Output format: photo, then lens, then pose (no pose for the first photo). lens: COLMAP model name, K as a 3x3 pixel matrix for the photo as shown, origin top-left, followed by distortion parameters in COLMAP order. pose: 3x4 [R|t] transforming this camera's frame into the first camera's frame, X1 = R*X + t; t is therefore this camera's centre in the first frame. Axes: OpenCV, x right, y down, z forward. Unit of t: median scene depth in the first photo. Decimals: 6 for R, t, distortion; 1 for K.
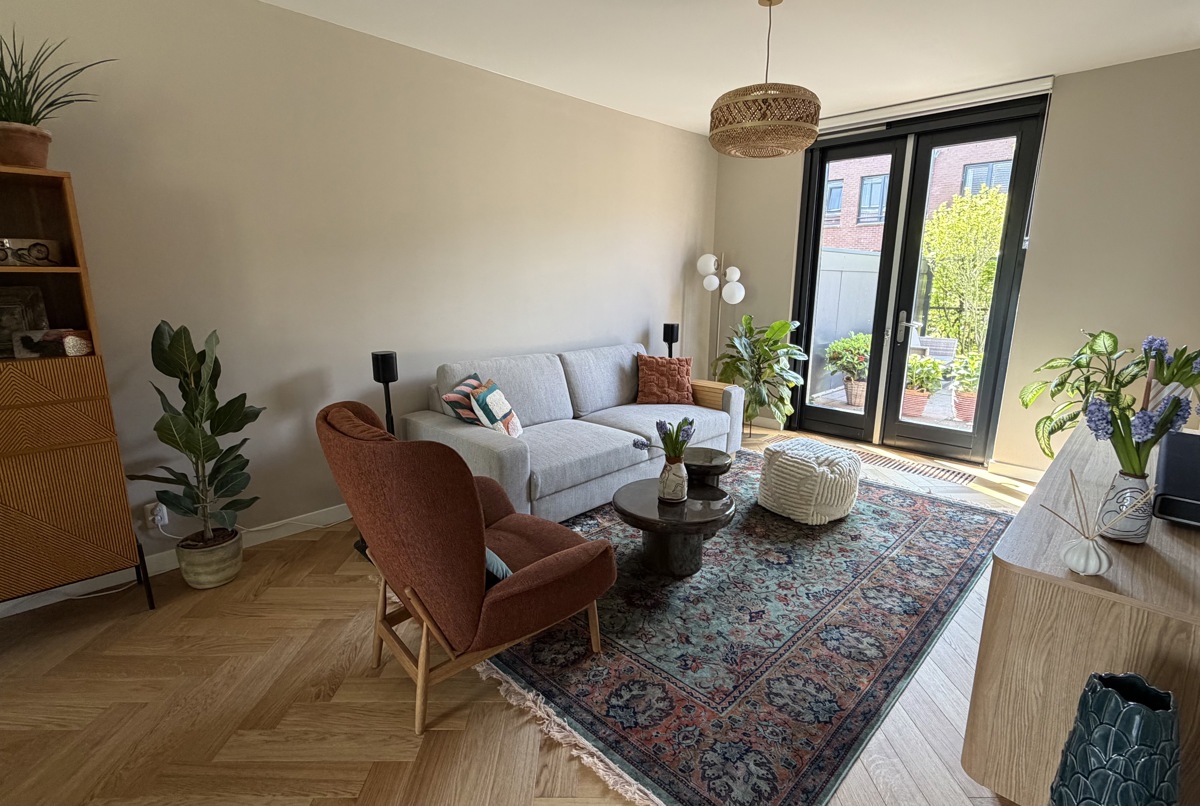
lens RADIAL K [[563.4, 0, 602.1], [0, 563.4, 407.2], [0, 0, 1]] dist [-0.003855, -0.000230]
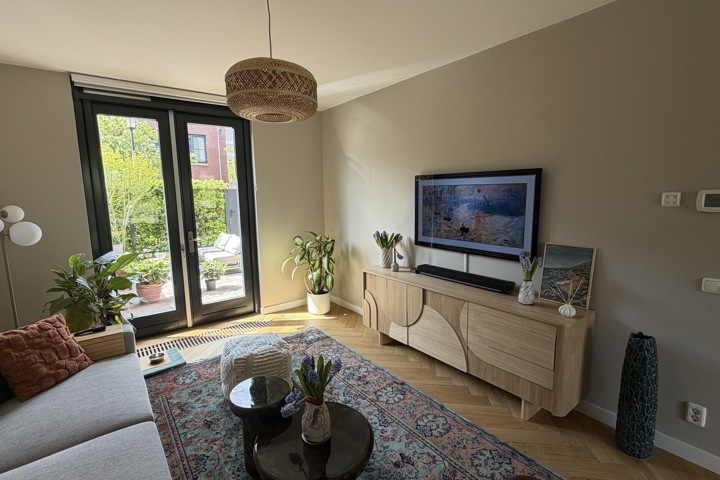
lens RADIAL K [[338.0, 0, 356.8], [0, 338.0, 240.4], [0, 0, 1]] dist [-0.003855, -0.000230]
pose [[0.141468, -0.138569, 0.980197, -0.262592], [0.241046, 0.965175, 0.101656, -0.142047], [-0.960148, 0.221891, 0.169942, 0.479542]]
